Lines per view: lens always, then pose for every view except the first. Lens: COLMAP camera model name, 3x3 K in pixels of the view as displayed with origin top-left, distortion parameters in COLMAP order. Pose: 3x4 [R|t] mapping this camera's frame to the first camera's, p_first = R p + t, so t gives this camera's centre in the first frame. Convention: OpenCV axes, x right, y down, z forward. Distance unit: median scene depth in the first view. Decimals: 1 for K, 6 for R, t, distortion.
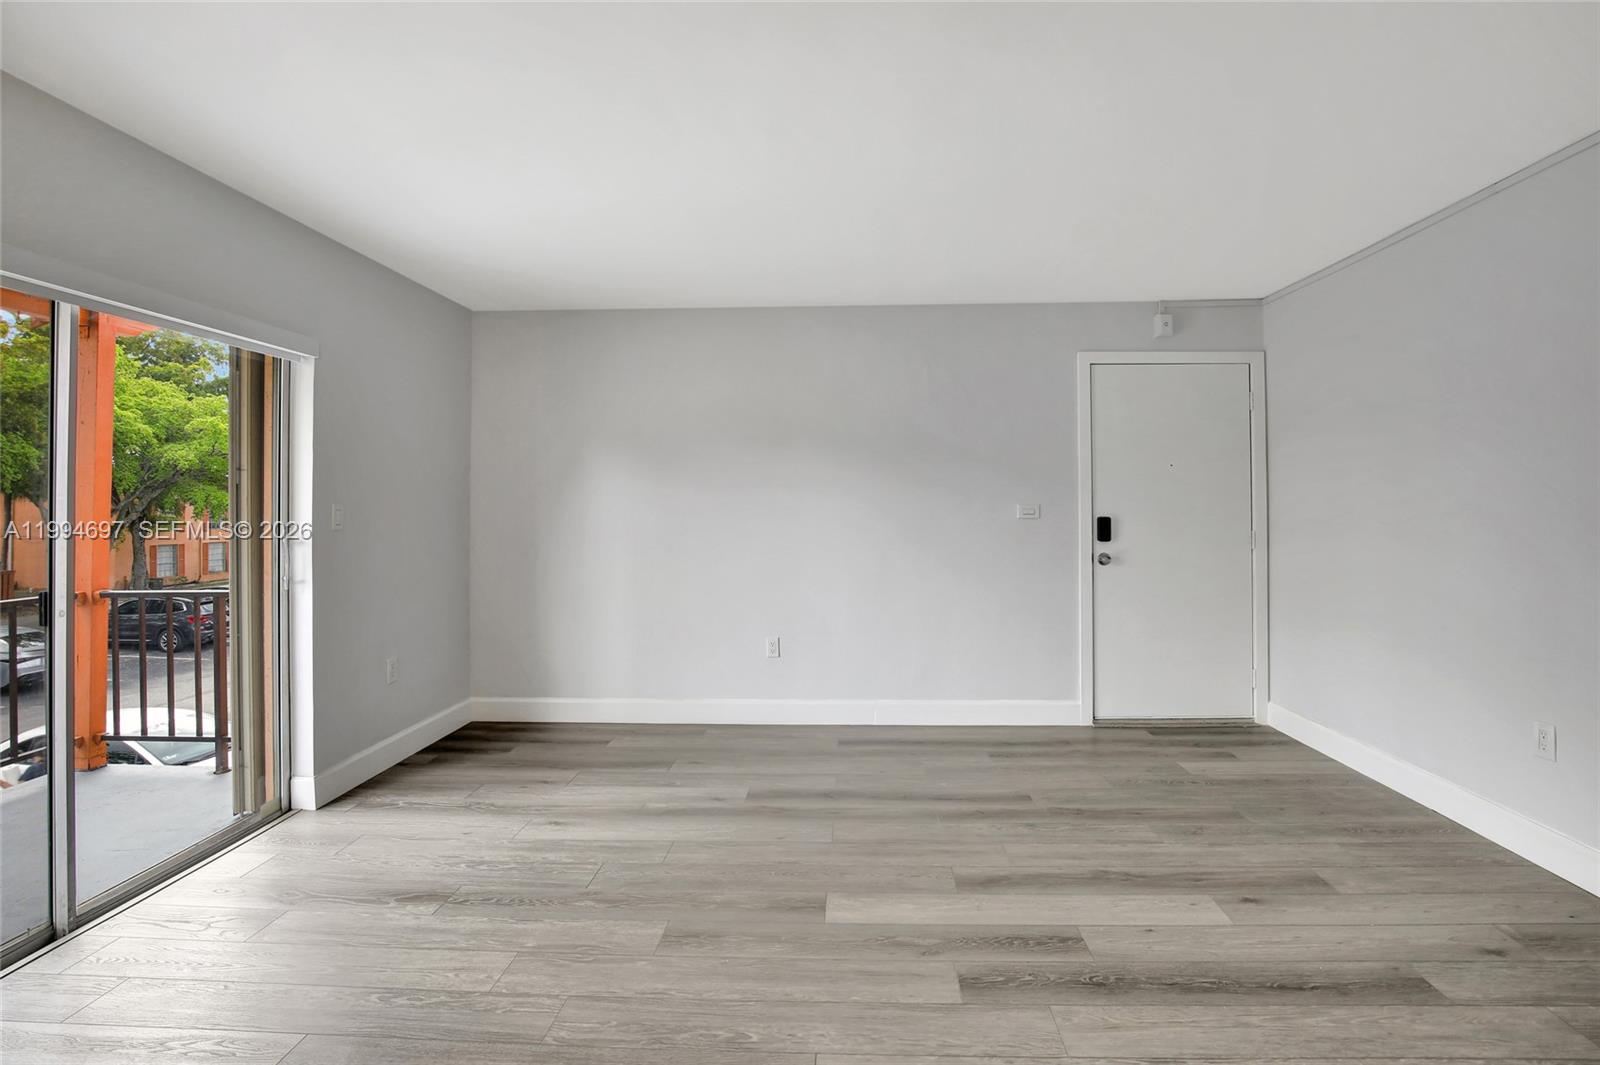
lens RADIAL K [[745.1, 0, 827.3], [0, 745.1, 498.8], [0, 0, 1]] dist [-0.035110, 0.005677]
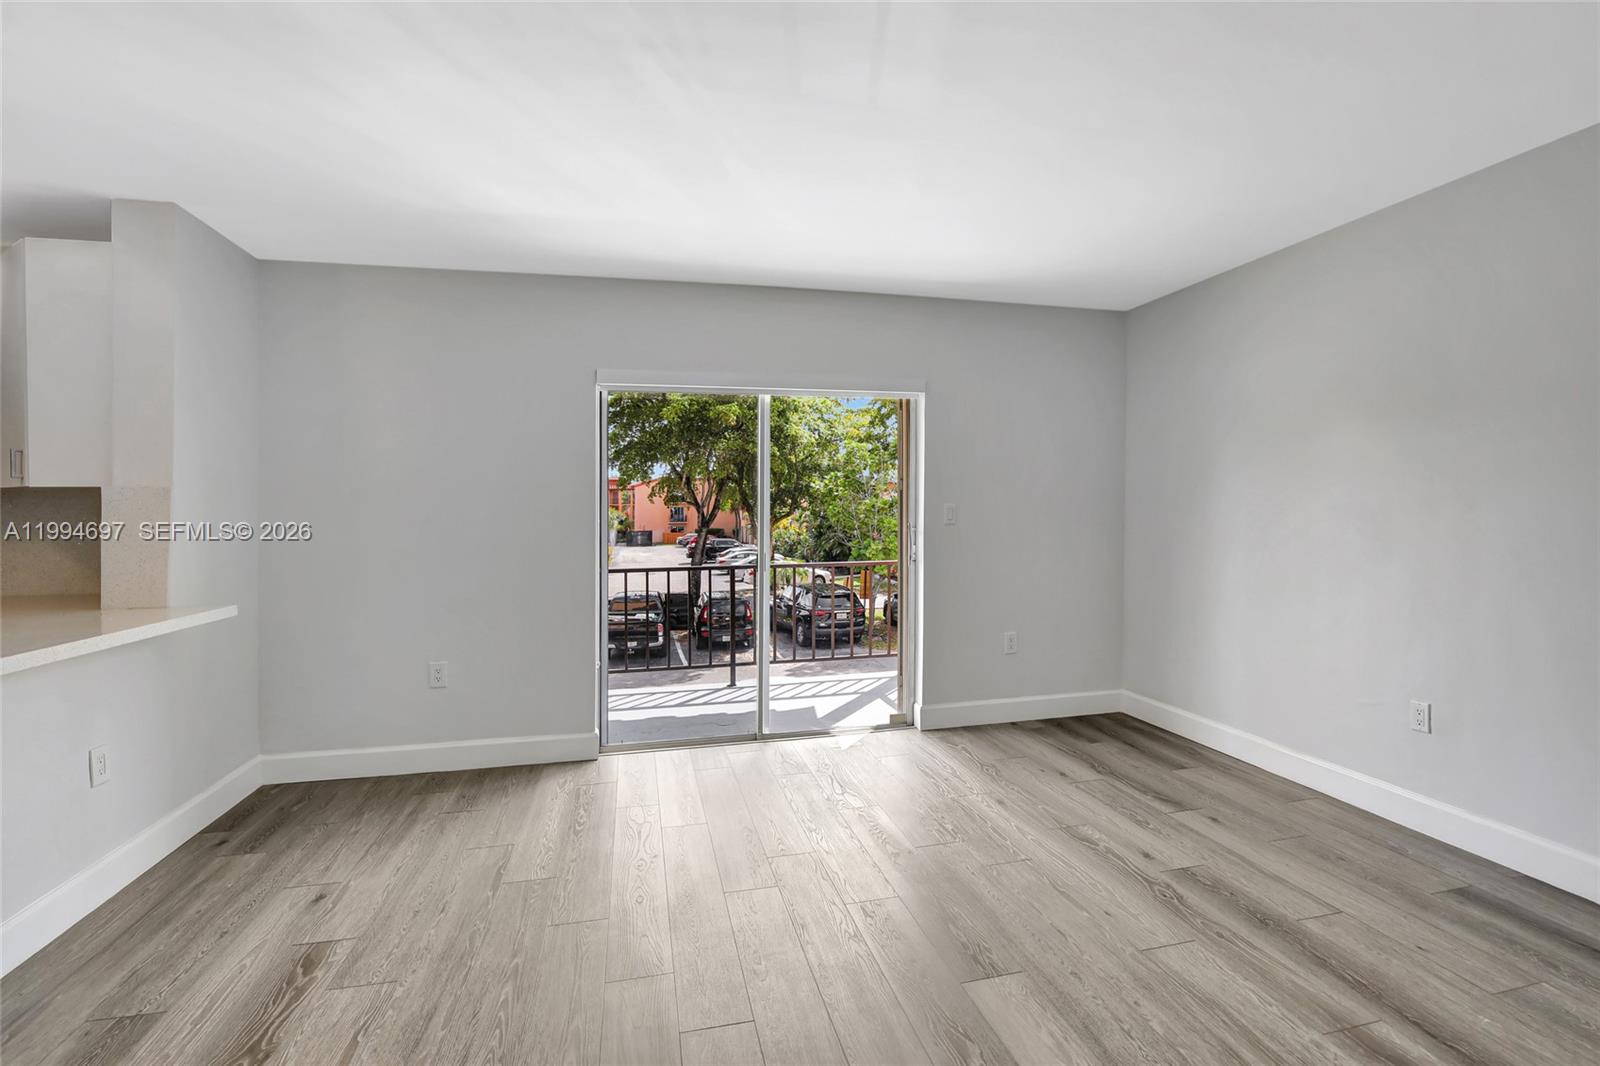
lens RADIAL K [[745.1, 0, 816.3], [0, 745.1, 520.1], [0, 0, 1]] dist [-0.035110, 0.005677]
pose [[0.276117, 0.013075, -0.961035, 0.568834], [0.022483, 0.999546, 0.020058, 0.002193], [0.960861, -0.027145, 0.275697, 0.443060]]
